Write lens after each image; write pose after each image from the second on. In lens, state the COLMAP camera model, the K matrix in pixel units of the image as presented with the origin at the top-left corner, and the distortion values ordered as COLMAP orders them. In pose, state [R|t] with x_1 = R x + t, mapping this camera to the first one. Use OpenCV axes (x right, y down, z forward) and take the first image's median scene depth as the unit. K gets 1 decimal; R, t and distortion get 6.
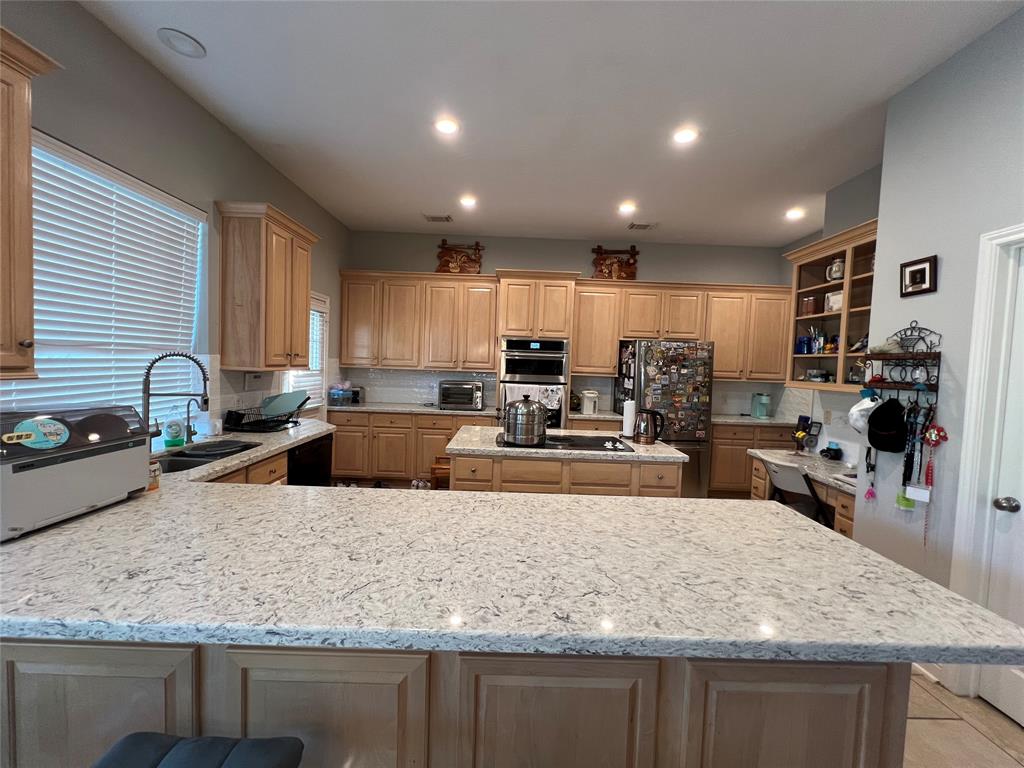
lens RADIAL K [[411.1, 0, 508.8], [0, 411.1, 385.2], [0, 0, 1]] dist [-0.000705, 0.000057]
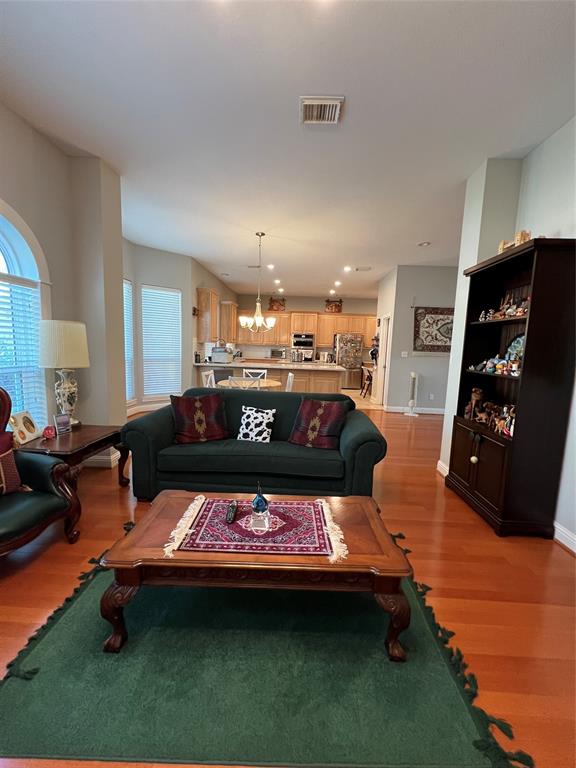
lens RADIAL K [[307.6, 0, 290.0], [0, 307.6, 381.7], [0, 0, 1]] dist [-0.000157, -0.000948]
pose [[0.999309, 0.002753, -0.037069, 0.051929], [-0.000527, 0.998202, 0.059932, 0.097594], [0.037167, -0.059871, 0.997514, -1.252106]]
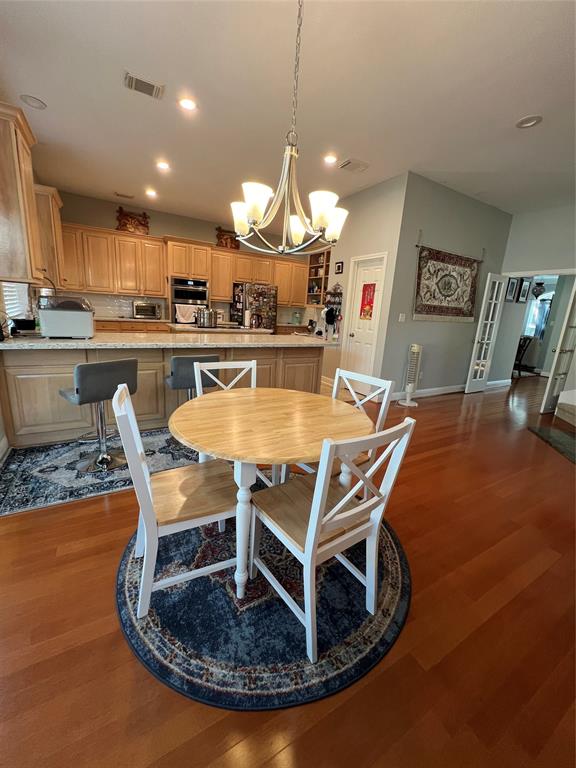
lens RADIAL K [[308.3, 0, 288.3], [0, 308.3, 379.9], [0, 0, 1]] dist [-0.000705, 0.000057]
pose [[0.865271, -0.093259, 0.492554, -0.283761], [-0.004686, 0.980996, 0.193972, 0.060066], [-0.501283, -0.170146, 0.848390, -0.463920]]
